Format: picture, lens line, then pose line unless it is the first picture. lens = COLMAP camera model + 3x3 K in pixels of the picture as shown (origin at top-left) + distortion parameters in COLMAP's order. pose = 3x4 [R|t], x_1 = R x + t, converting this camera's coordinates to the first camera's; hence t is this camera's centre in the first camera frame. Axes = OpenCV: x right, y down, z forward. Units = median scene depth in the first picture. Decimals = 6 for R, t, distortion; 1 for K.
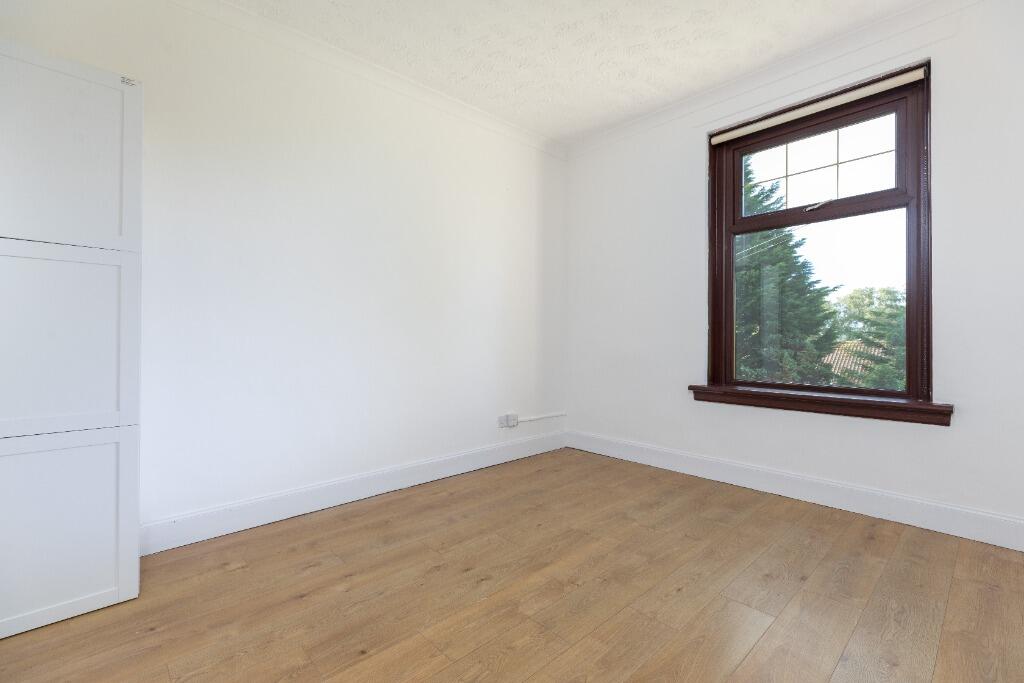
lens RADIAL K [[447.2, 0, 511.4], [0, 447.2, 346.7], [0, 0, 1]] dist [0.002860, 0.000307]
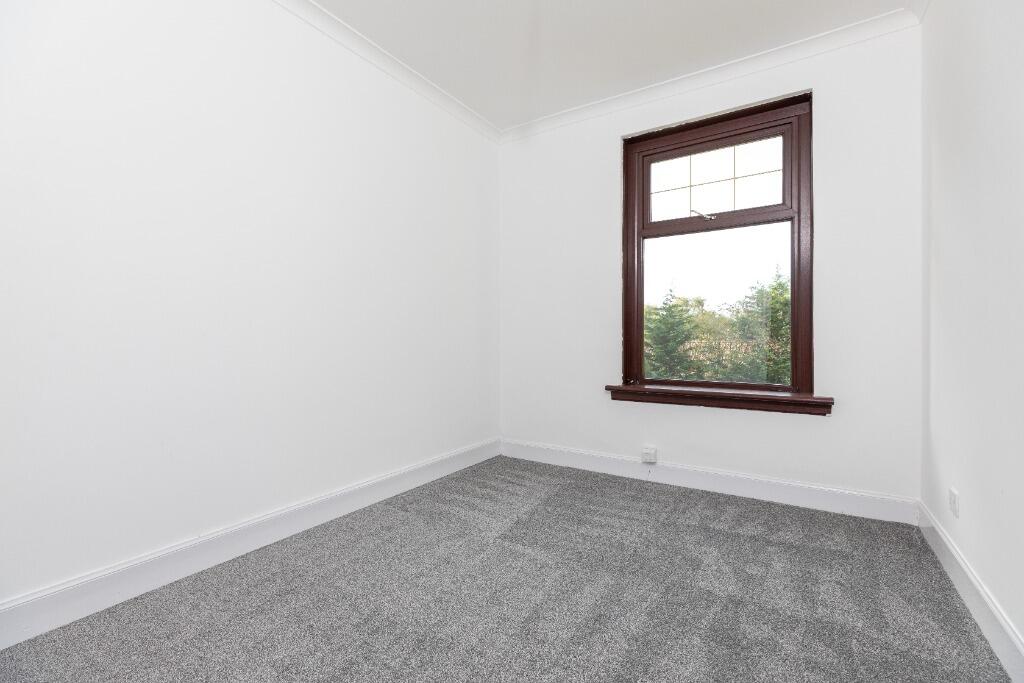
lens RADIAL K [[447.2, 0, 507.5], [0, 447.2, 344.1], [0, 0, 1]] dist [0.002860, 0.000307]
pose [[0.966445, -0.003202, 0.256853, -0.079904], [0.004772, 0.999974, -0.005487, -0.002438], [-0.256828, 0.006529, 0.966435, 0.091362]]
